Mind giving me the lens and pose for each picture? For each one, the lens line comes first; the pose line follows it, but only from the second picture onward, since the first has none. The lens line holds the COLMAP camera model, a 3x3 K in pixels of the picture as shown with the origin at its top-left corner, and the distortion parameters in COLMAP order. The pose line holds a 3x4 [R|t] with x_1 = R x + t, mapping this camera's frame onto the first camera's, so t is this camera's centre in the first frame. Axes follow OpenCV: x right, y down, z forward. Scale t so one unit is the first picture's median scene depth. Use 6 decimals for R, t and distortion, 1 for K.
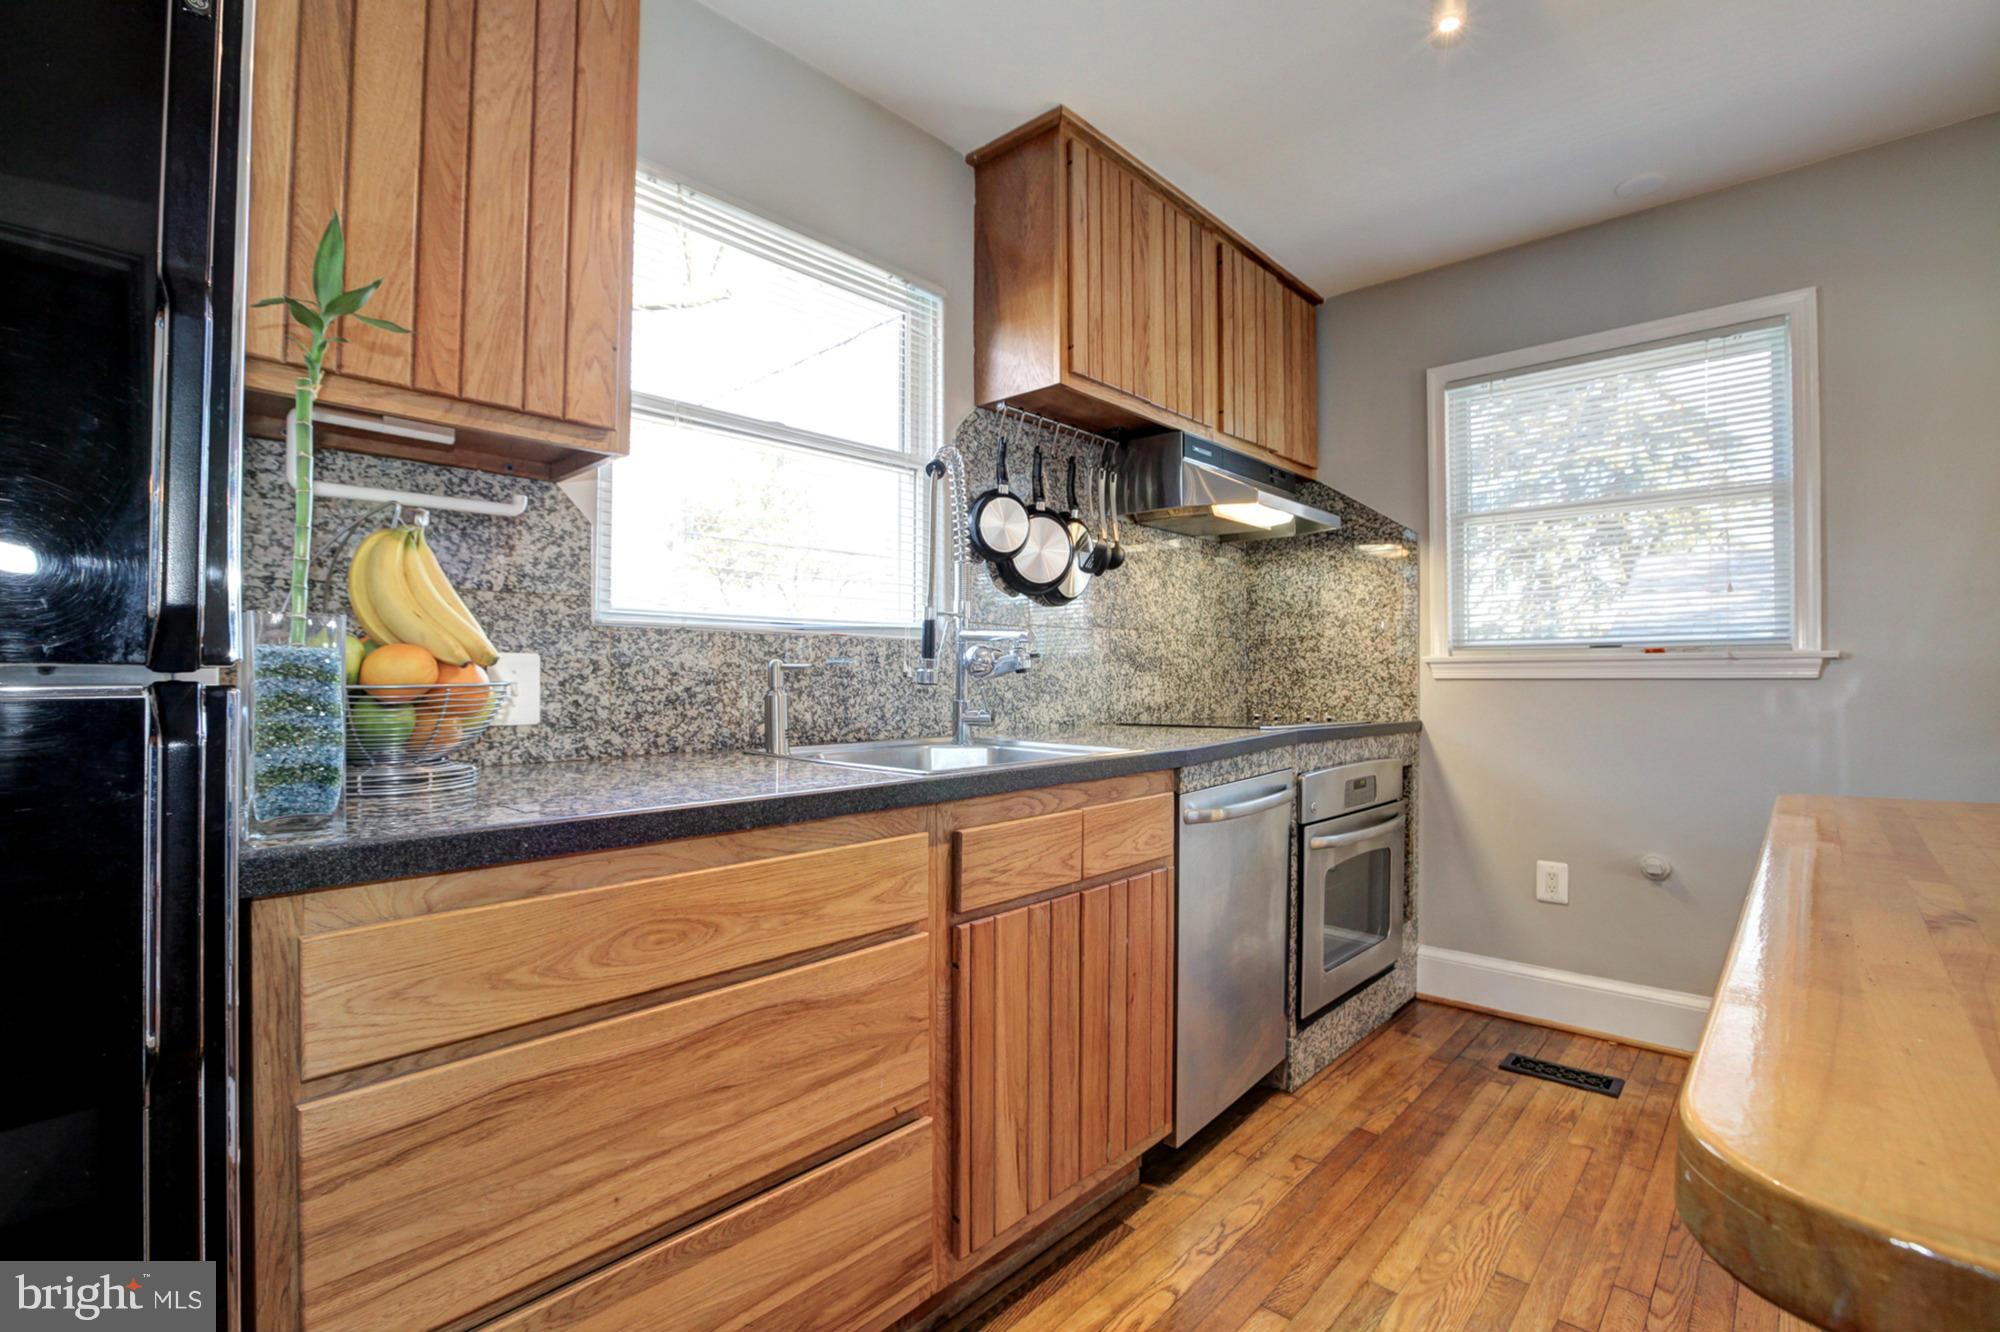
lens RADIAL K [[921.8, 0, 1003.8], [0, 921.8, 663.1], [0, 0, 1]] dist [-0.033367, 0.009812]
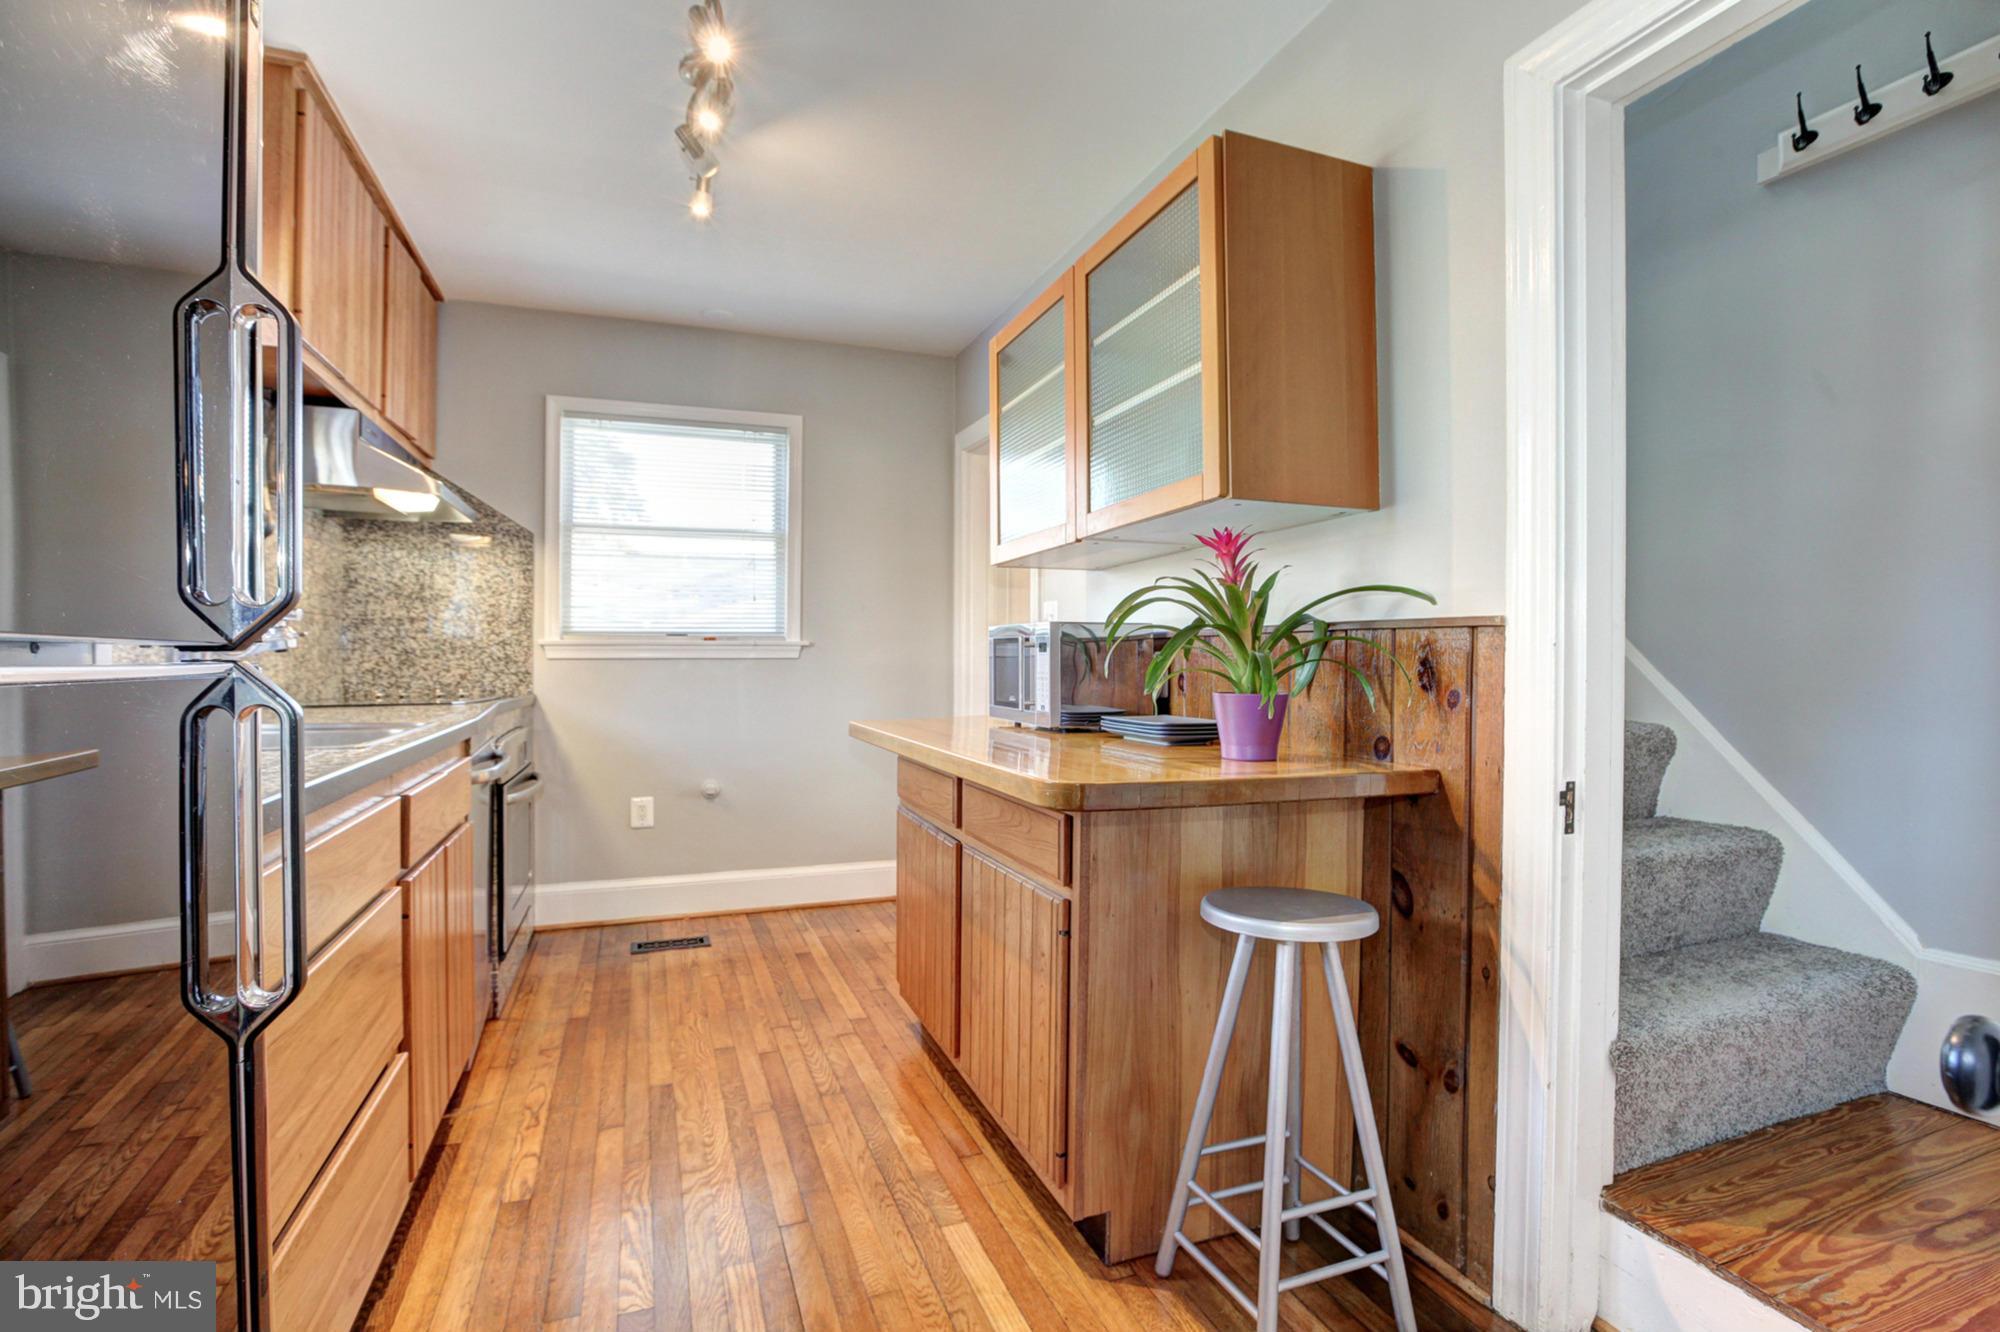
lens RADIAL K [[921.8, 0, 1007.6], [0, 921.8, 660.1], [0, 0, 1]] dist [-0.033367, 0.009812]
pose [[0.441936, -0.002126, 0.897044, -0.380214], [-0.013713, 0.999864, 0.009125, 0.000008], [-0.896942, -0.016334, 0.441847, -0.064879]]
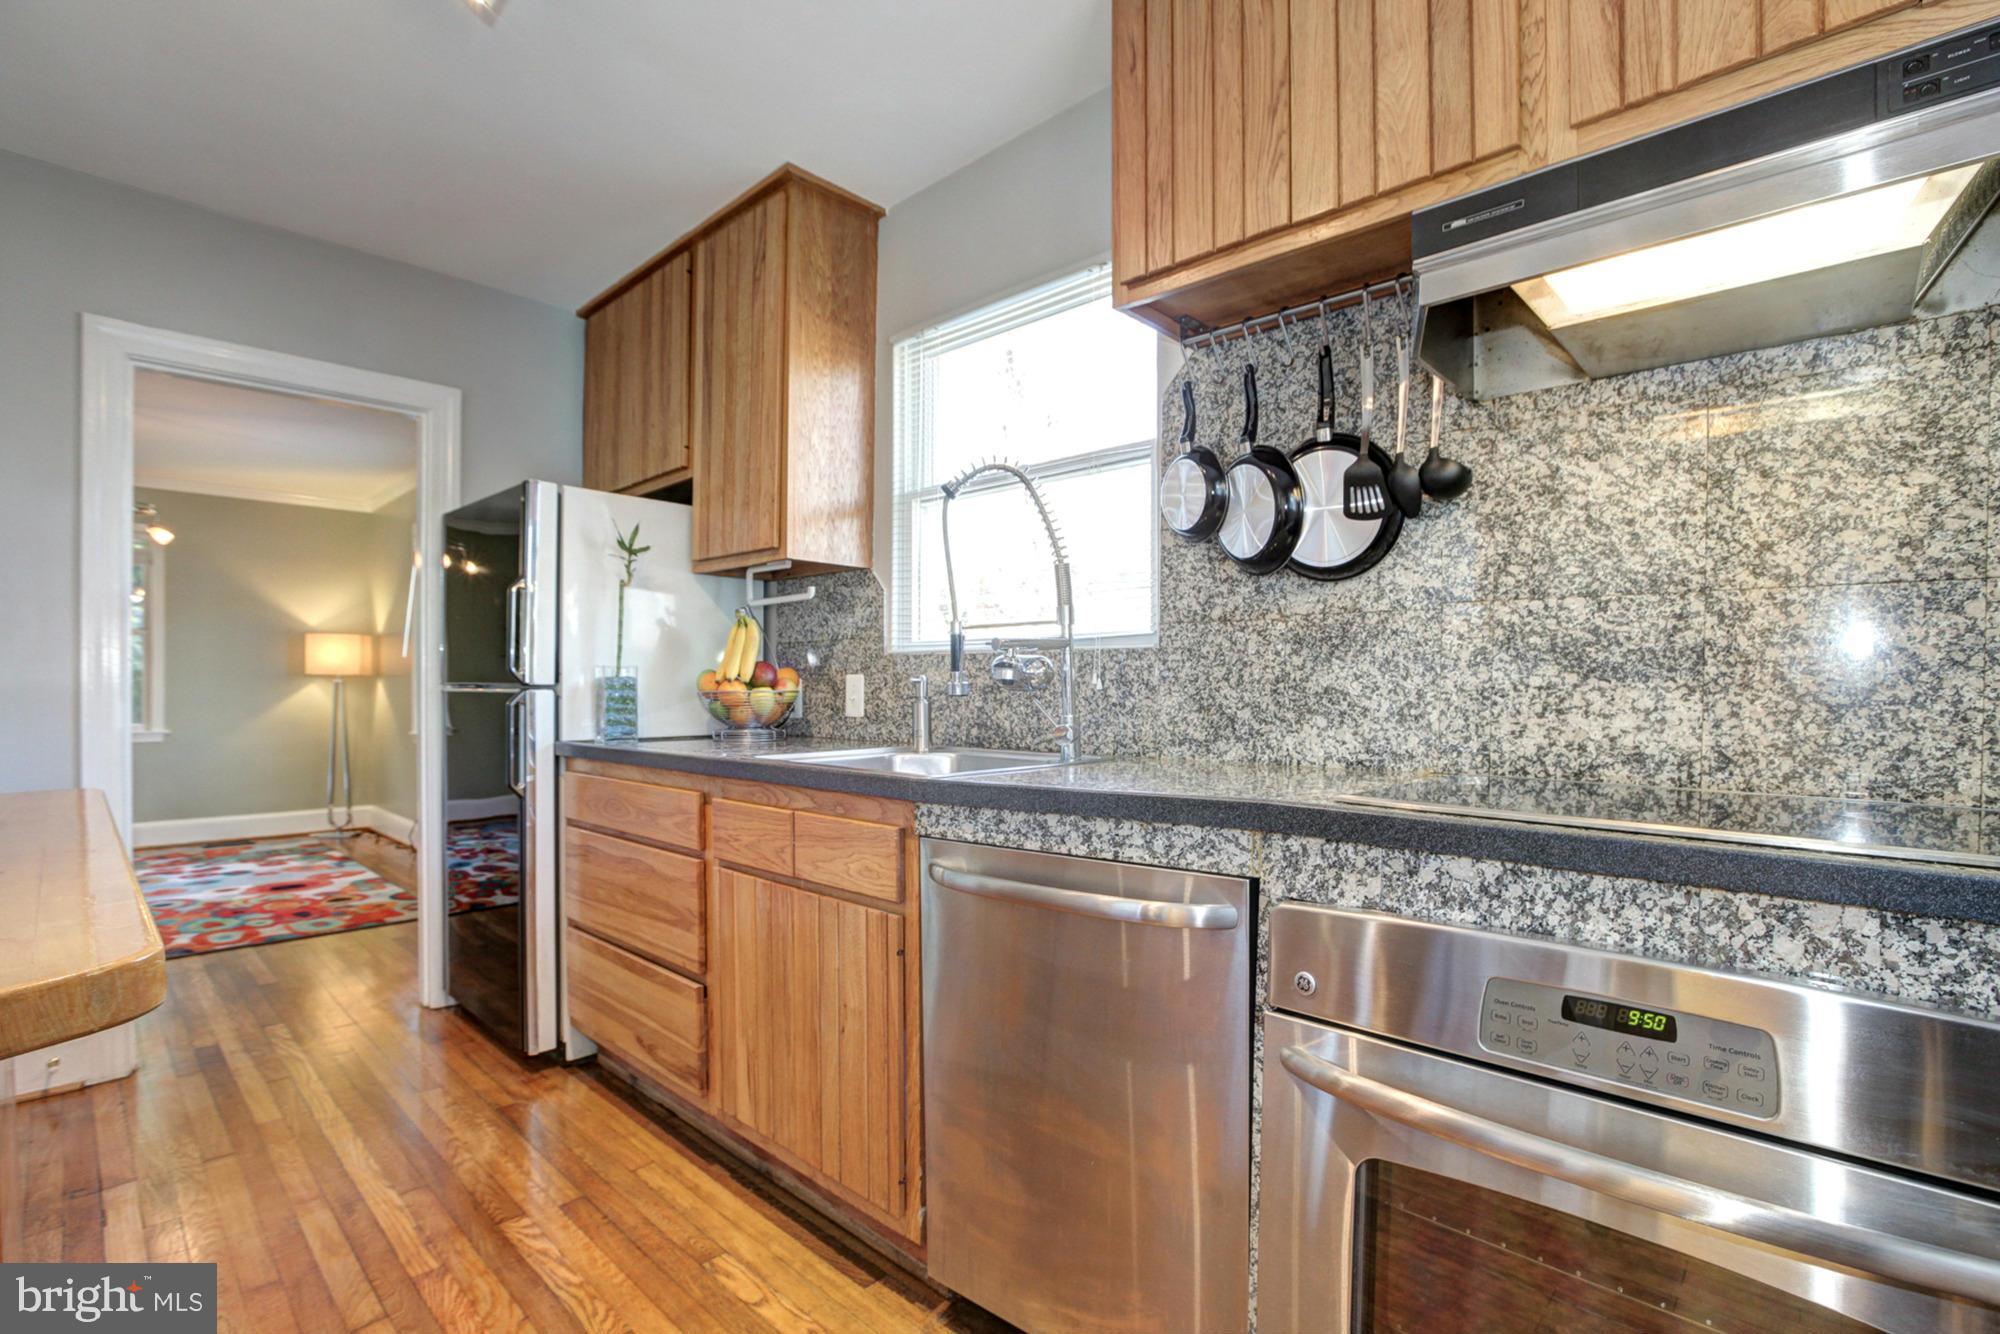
lens RADIAL K [[921.8, 0, 985.7], [0, 921.8, 696.5], [0, 0, 1]] dist [-0.033367, 0.009812]
pose [[-0.022289, 0.005933, -0.999734, 0.702625], [0.008777, 0.999945, 0.005739, 0.013312], [0.999713, -0.008647, -0.022340, 0.763032]]
